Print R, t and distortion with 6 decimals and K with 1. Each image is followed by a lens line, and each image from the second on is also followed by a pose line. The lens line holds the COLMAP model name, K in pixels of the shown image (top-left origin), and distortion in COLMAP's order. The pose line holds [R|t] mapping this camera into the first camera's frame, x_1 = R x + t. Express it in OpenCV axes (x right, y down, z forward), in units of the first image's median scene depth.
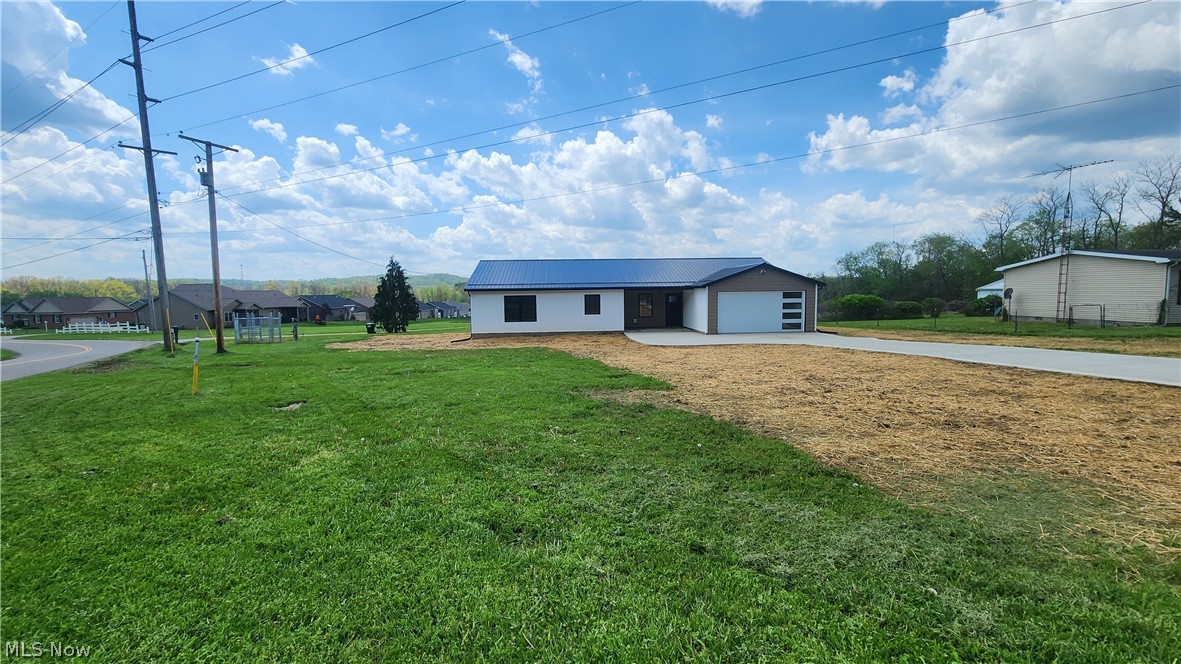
lens RADIAL K [[481.2, 0, 593.9], [0, 481.2, 331.5], [0, 0, 1]] dist [0.000419, -0.001049]
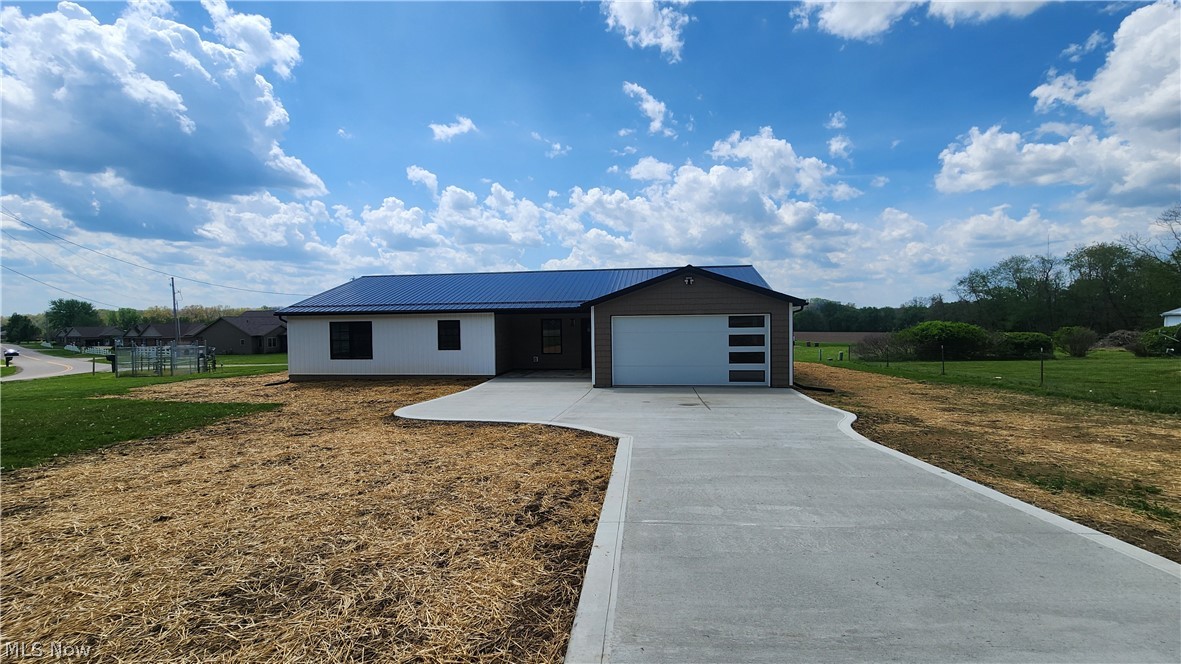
lens RADIAL K [[481.2, 0, 593.9], [0, 481.2, 331.5], [0, 0, 1]] dist [0.000419, -0.001049]
pose [[0.978838, 0.005641, -0.204561, 0.328430], [-0.017178, 0.998357, -0.054666, -0.027776], [0.203916, 0.057023, 0.977326, 0.382107]]
